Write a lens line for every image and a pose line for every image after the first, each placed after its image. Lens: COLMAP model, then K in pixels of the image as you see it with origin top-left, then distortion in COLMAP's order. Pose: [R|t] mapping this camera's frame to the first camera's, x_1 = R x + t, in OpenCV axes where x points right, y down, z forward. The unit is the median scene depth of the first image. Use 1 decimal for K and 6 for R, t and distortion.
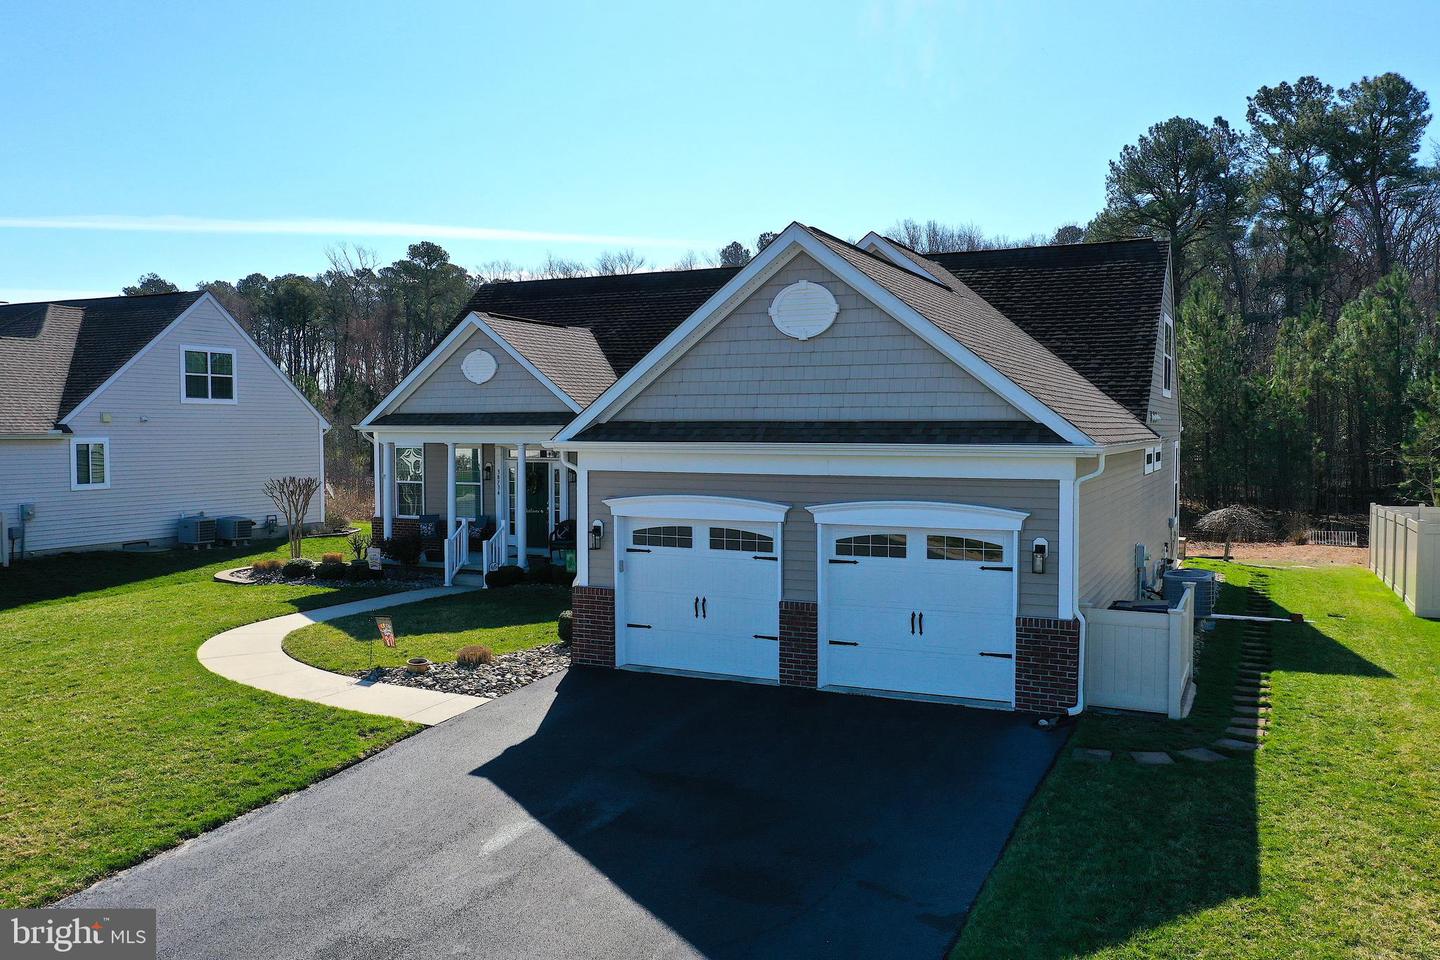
lens RADIAL K [[1141.1, 0, 720.0], [0, 1141.1, 480.0], [0, 0, 1]] dist [0.002794, 0.000568]
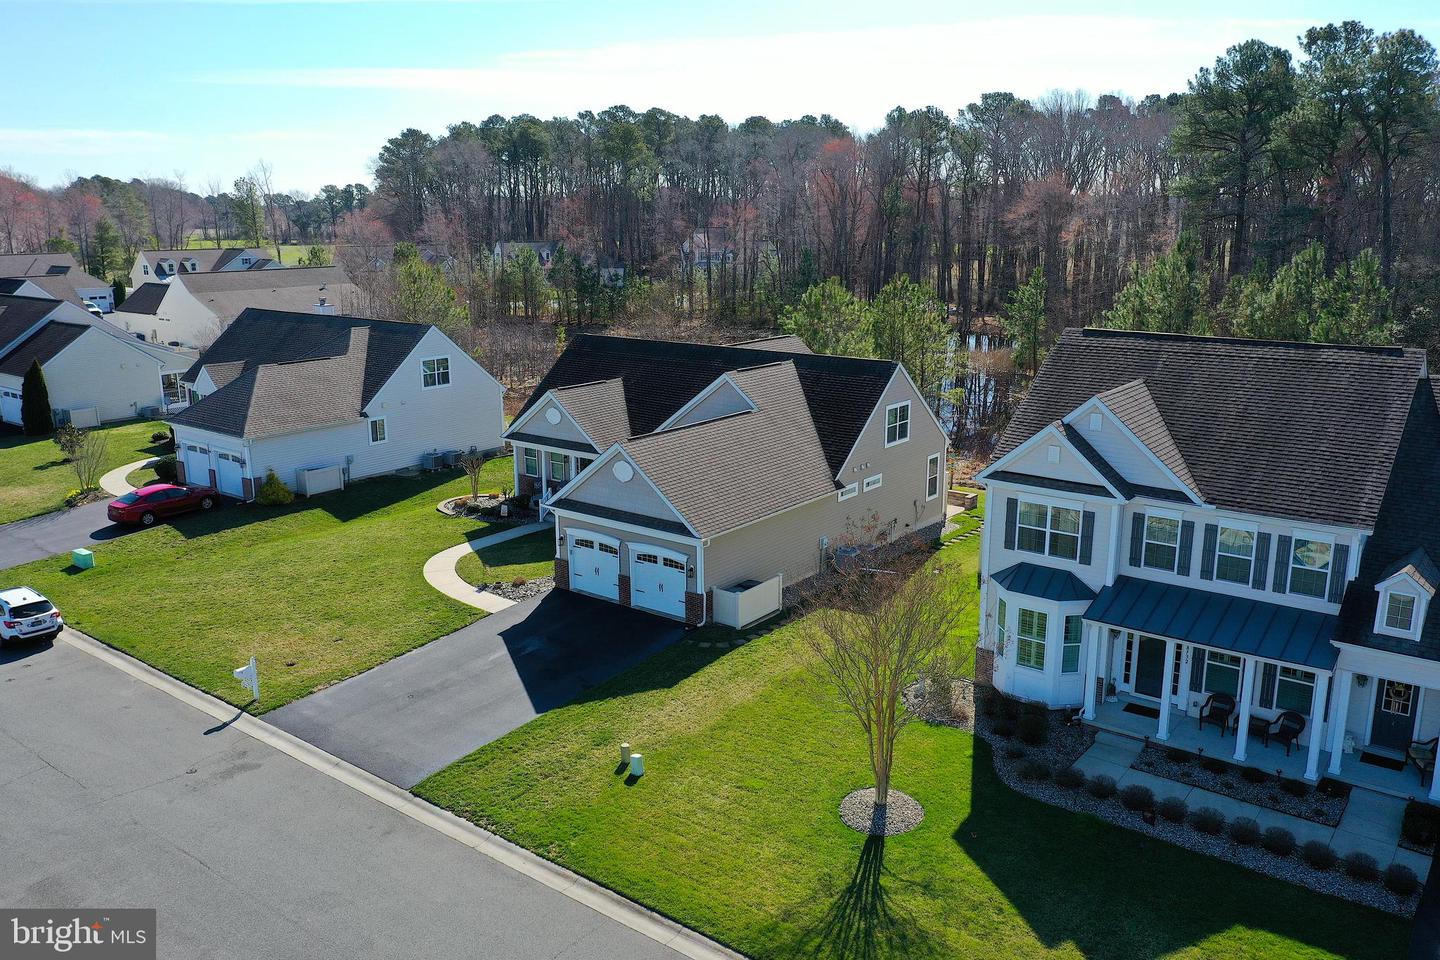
lens RADIAL K [[1135.5, 0, 720.0], [0, 1135.5, 480.0], [0, 0, 1]] dist [0.002427, -0.001100]
pose [[0.978303, 0.045767, -0.202060, 0.781011], [-0.006700, 0.981773, 0.189937, -0.595123], [0.207070, -0.184463, 0.960779, -1.424489]]
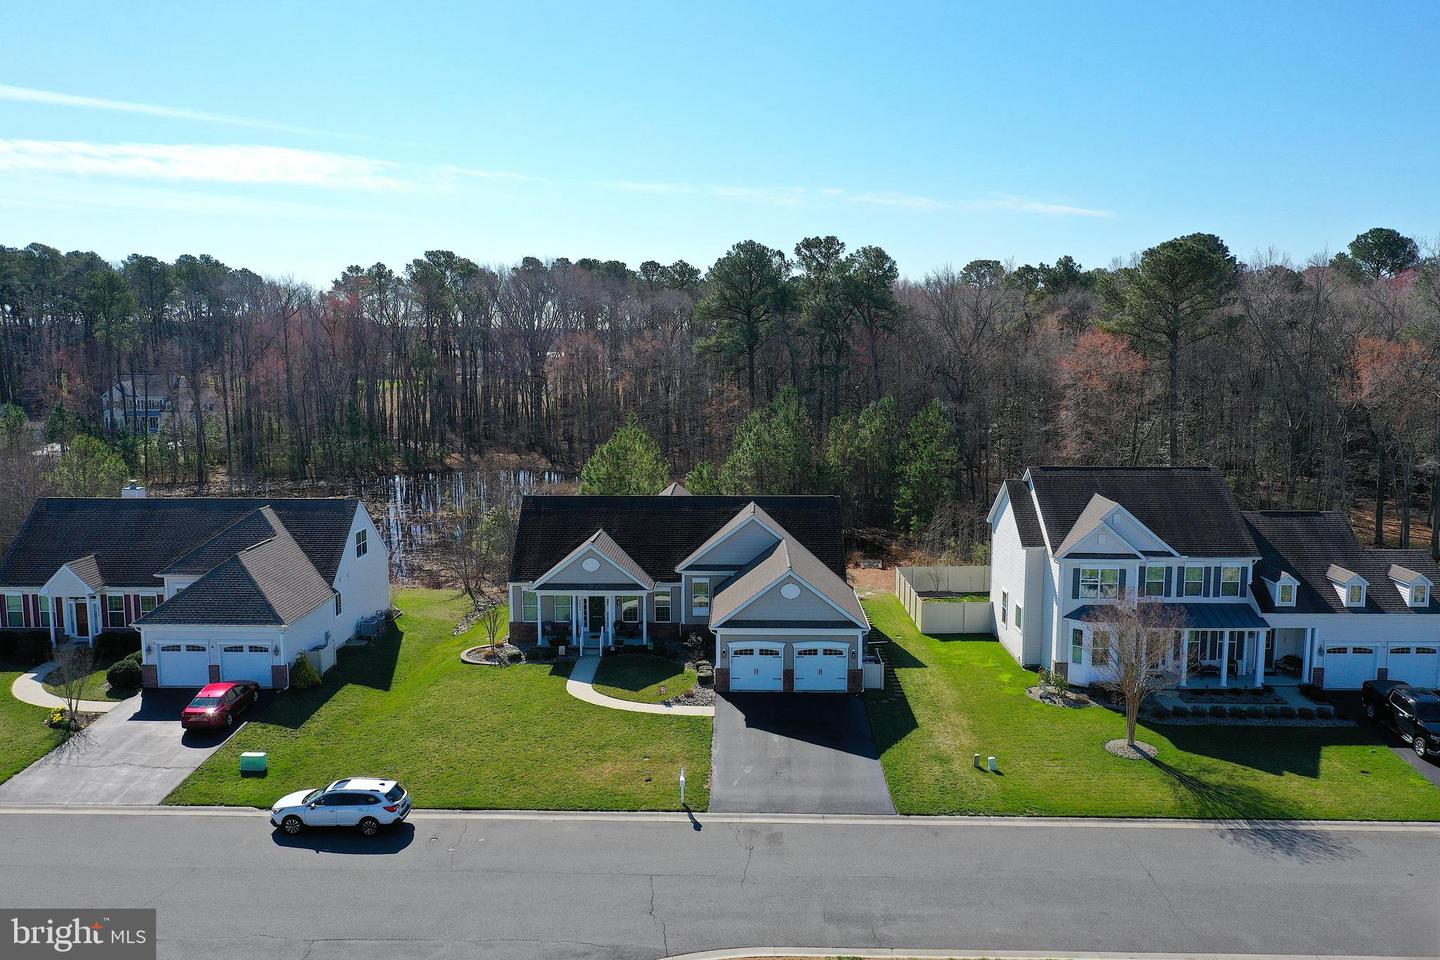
lens RADIAL K [[1135.5, 0, 720.0], [0, 1135.5, 480.0], [0, 0, 1]] dist [0.002427, -0.001100]
pose [[0.910876, -0.052722, 0.409300, -1.494837], [0.019071, 0.996124, 0.085870, -0.764862], [-0.412240, -0.070411, 0.908350, -2.041979]]
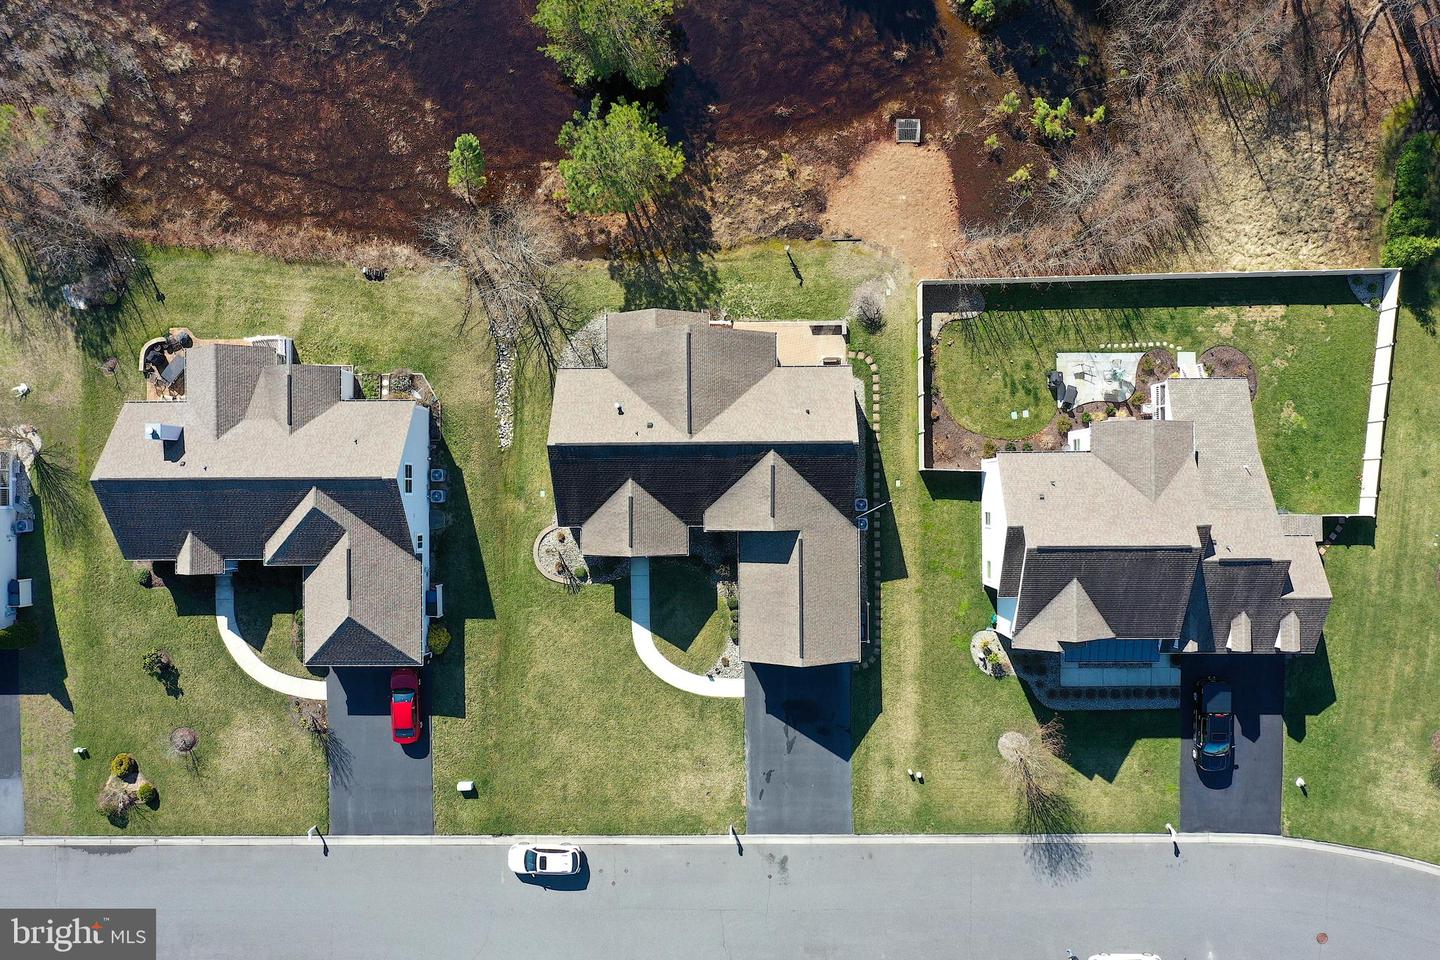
lens RADIAL K [[1135.5, 0, 720.0], [0, 1135.5, 480.0], [0, 0, 1]] dist [0.002427, -0.001100]
pose [[0.897950, -0.439921, -0.012463, 0.146431], [0.041489, 0.056426, 0.997544, -4.581671], [-0.438137, -0.896262, 0.068920, 1.392411]]
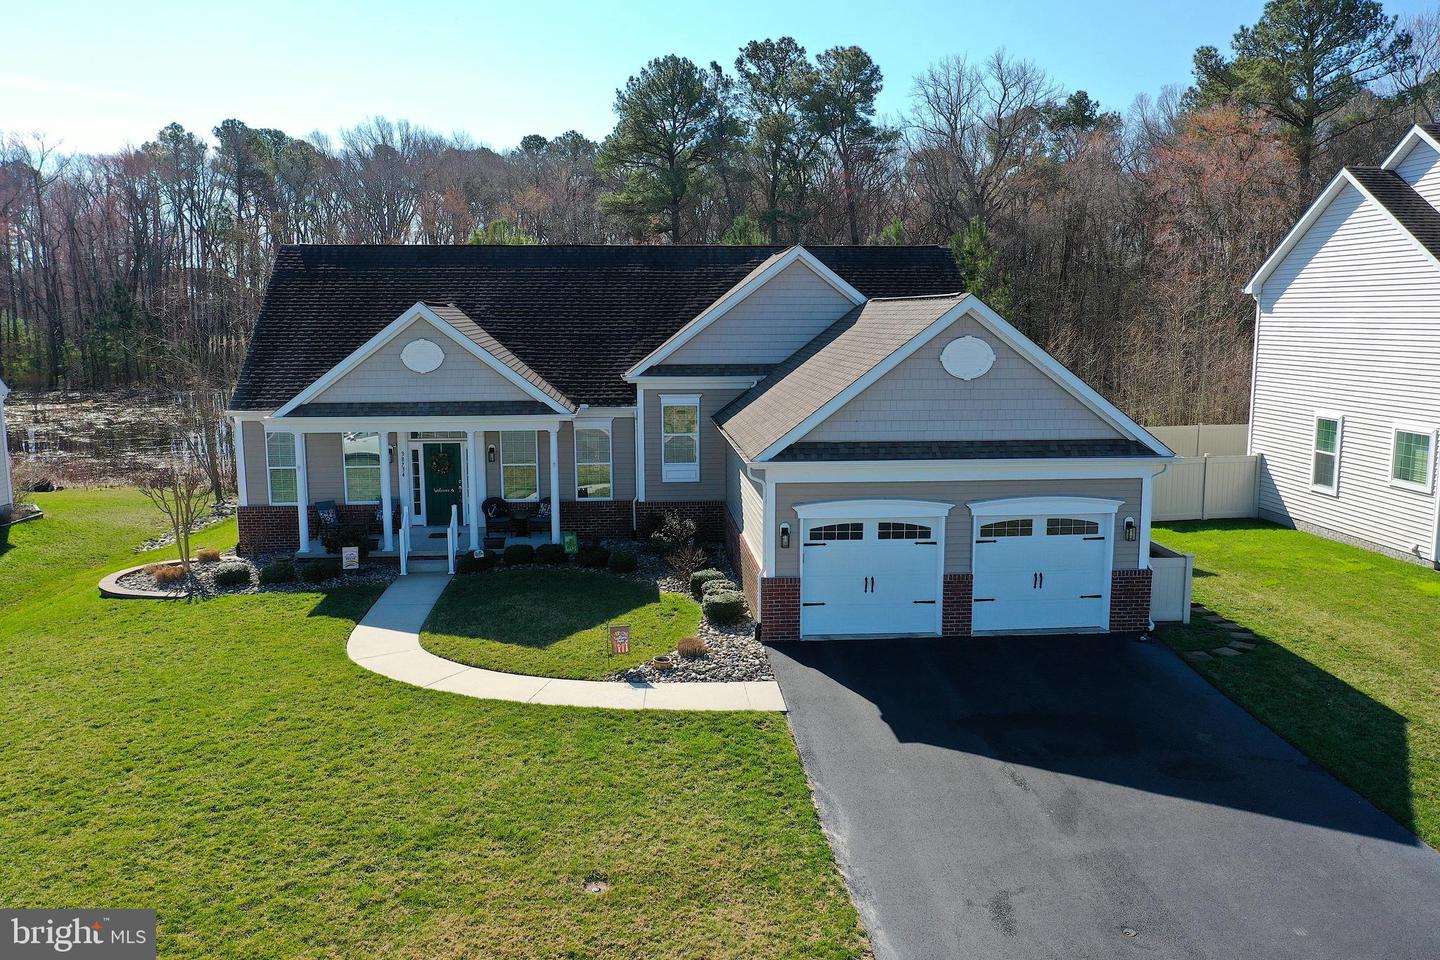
lens RADIAL K [[1141.8, 0, 720.0], [0, 1141.8, 480.0], [0, 0, 1]] dist [-0.005967, -0.003251]
pose [[0.864332, -0.074914, 0.497310, -0.788739], [0.025504, 0.994100, 0.105422, -0.144240], [-0.502274, -0.078436, 0.861144, -0.010354]]
